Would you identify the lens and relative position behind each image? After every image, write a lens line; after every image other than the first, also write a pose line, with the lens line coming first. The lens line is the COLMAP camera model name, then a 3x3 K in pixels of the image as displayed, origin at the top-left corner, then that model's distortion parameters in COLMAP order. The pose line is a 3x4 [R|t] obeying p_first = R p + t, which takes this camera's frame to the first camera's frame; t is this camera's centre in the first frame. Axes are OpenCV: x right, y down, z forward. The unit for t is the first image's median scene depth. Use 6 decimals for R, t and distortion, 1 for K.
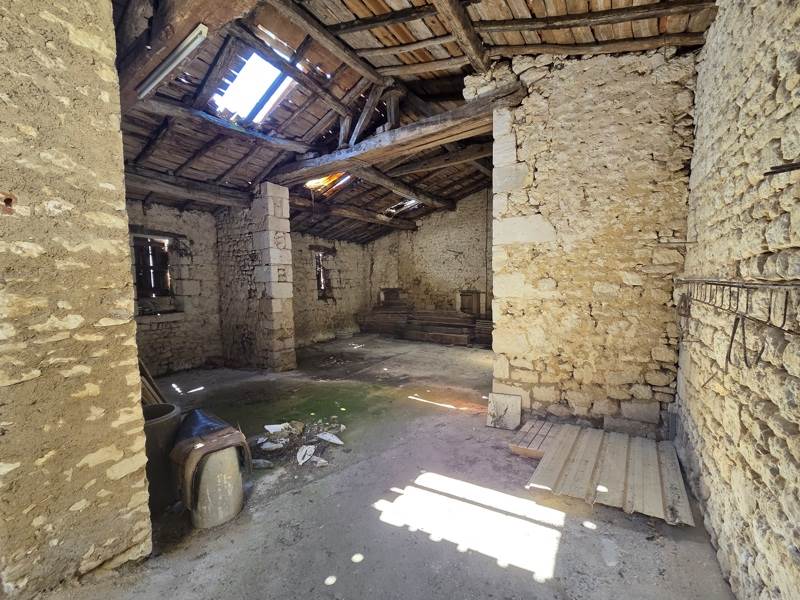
lens RADIAL K [[325.8, 0, 402.3], [0, 325.8, 301.7], [0, 0, 1]] dist [0.003896, 0.000167]
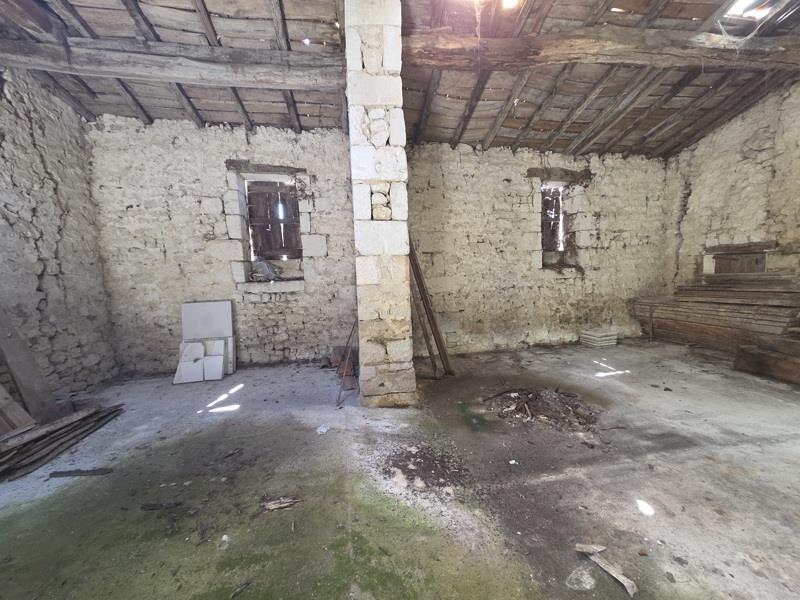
lens RADIAL K [[325.8, 0, 402.3], [0, 325.8, 301.7], [0, 0, 1]] dist [0.003896, 0.000167]
pose [[0.654281, 0.073954, -0.752627, 0.006084], [-0.024343, 0.996751, 0.076781, 0.012803], [0.755859, -0.031915, 0.653956, 0.475401]]
